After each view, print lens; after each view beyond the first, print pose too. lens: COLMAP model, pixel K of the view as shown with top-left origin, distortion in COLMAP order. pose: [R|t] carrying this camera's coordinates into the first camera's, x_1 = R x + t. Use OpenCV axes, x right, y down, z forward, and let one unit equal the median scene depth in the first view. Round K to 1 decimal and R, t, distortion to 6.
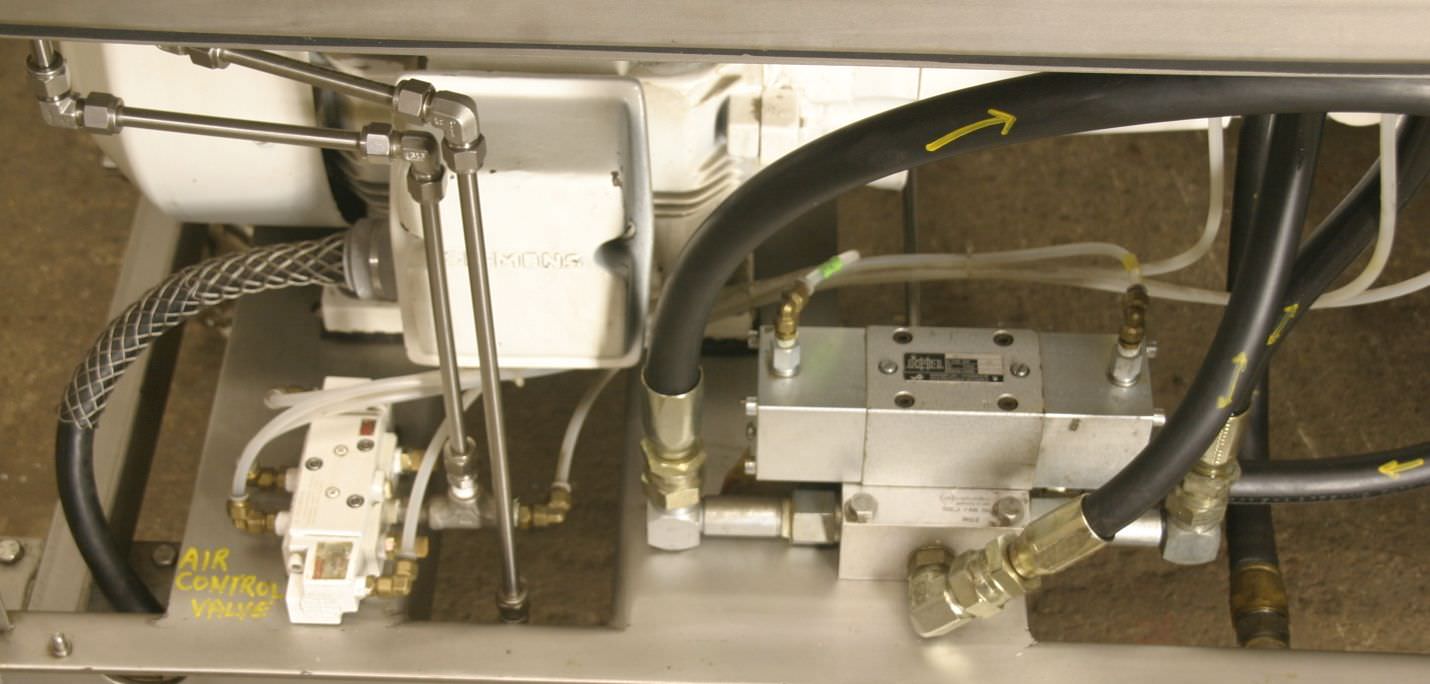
lens RADIAL K [[2252.4, 0, 728.5], [0, 2252.4, 349.3], [0, 0, 1]] dist [0.125369, 0.000000]
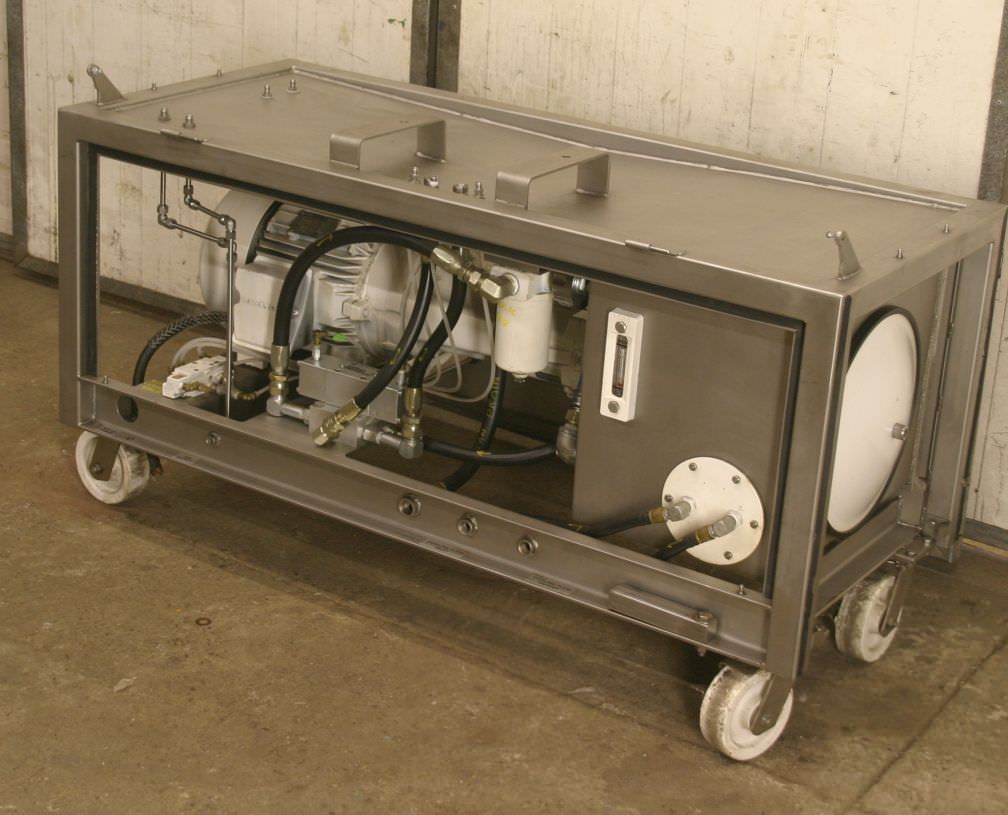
lens RADIAL K [[1961.7, 0, 507.9], [0, 1961.7, 374.1], [0, 0, 1]] dist [0.038977, 0.000000]
pose [[0.850105, 0.217971, -0.479384, 1.567782], [-0.429730, 0.813310, -0.392248, 0.984462], [0.304389, 0.539458, 0.785068, -1.079438]]
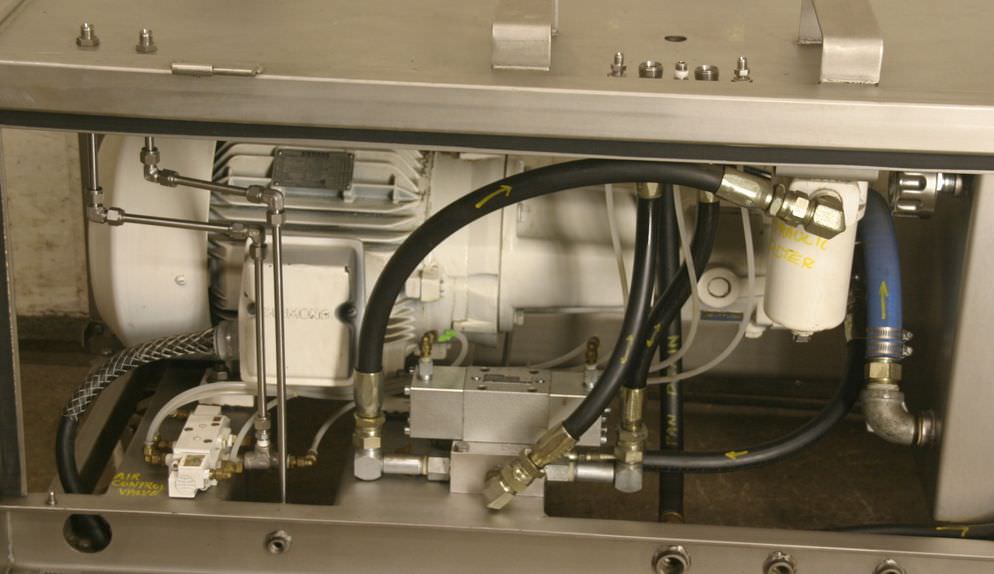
lens RADIAL K [[1952.4, 0, 522.6], [0, 1952.4, 294.3], [0, 0, 1]] dist [0.285074, 0.000000]
pose [[0.999623, 0.023196, -0.014663, 0.134576], [-0.027259, 0.900928, -0.433111, 0.692380], [0.003164, 0.433348, 0.901221, -0.620351]]
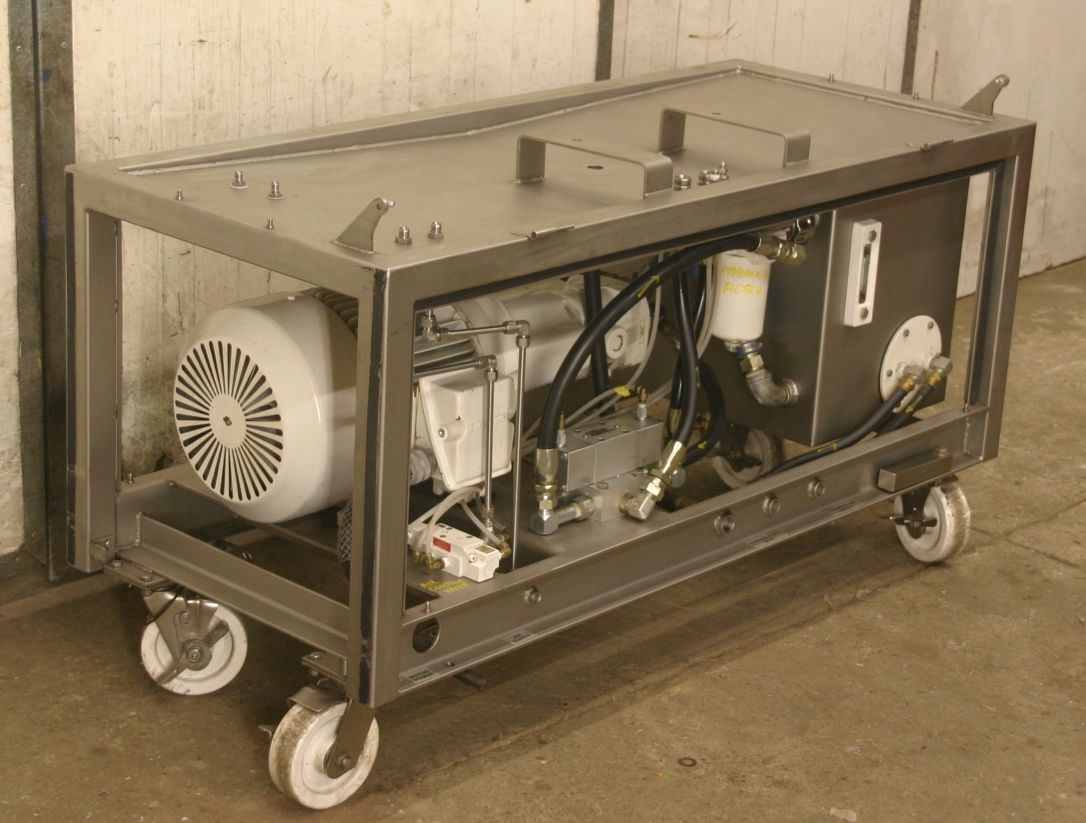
lens RADIAL K [[2329.3, 0, 545.9], [0, 2329.3, 413.8], [0, 0, 1]] dist [0.125837, 0.000000]
pose [[0.657024, -0.228873, 0.718287, -1.930030], [0.542558, 0.805077, -0.239756, 0.621343], [-0.523403, 0.547237, 0.653131, -0.811920]]
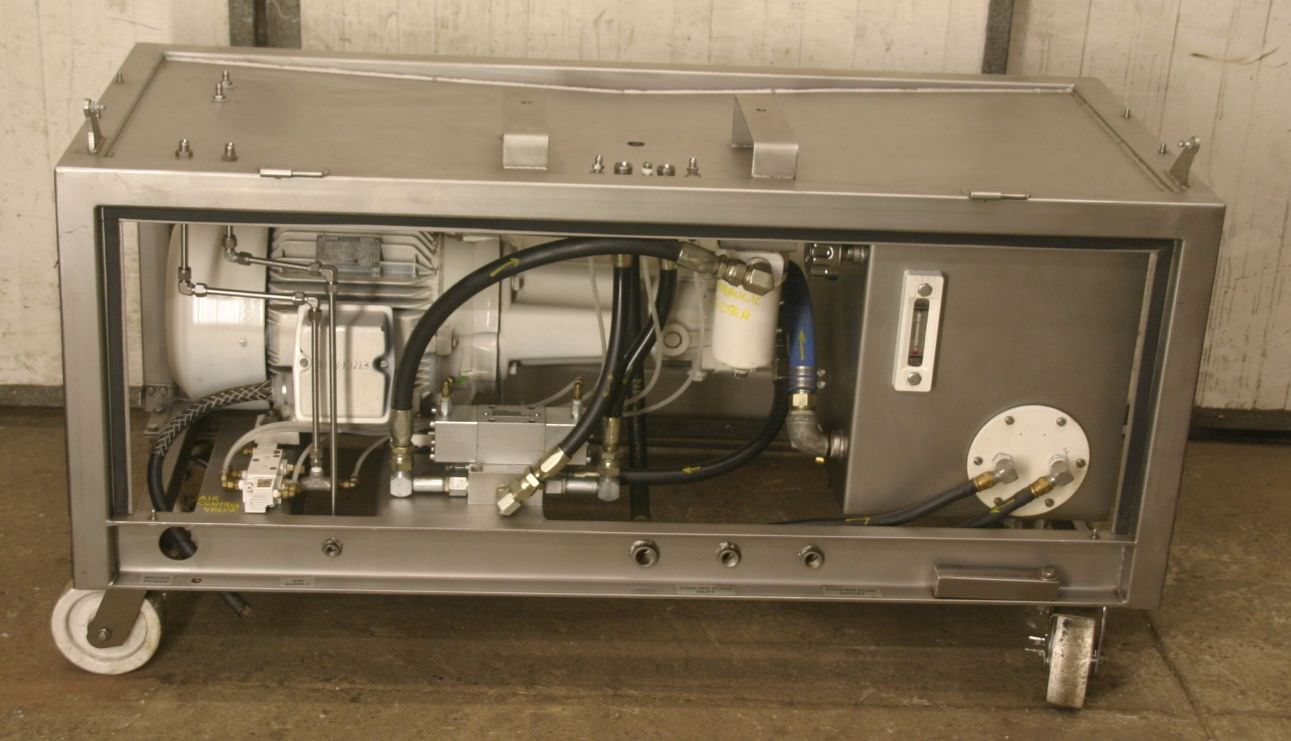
lens RADIAL K [[2029.1, 0, 637.2], [0, 2029.1, 358.8], [0, 0, 1]] dist [0.066491, 0.000000]
pose [[0.995452, 0.000502, 0.095260, 0.021621], [0.042521, 0.892498, -0.449043, 0.979528], [-0.085244, 0.451052, 0.888418, -1.080478]]
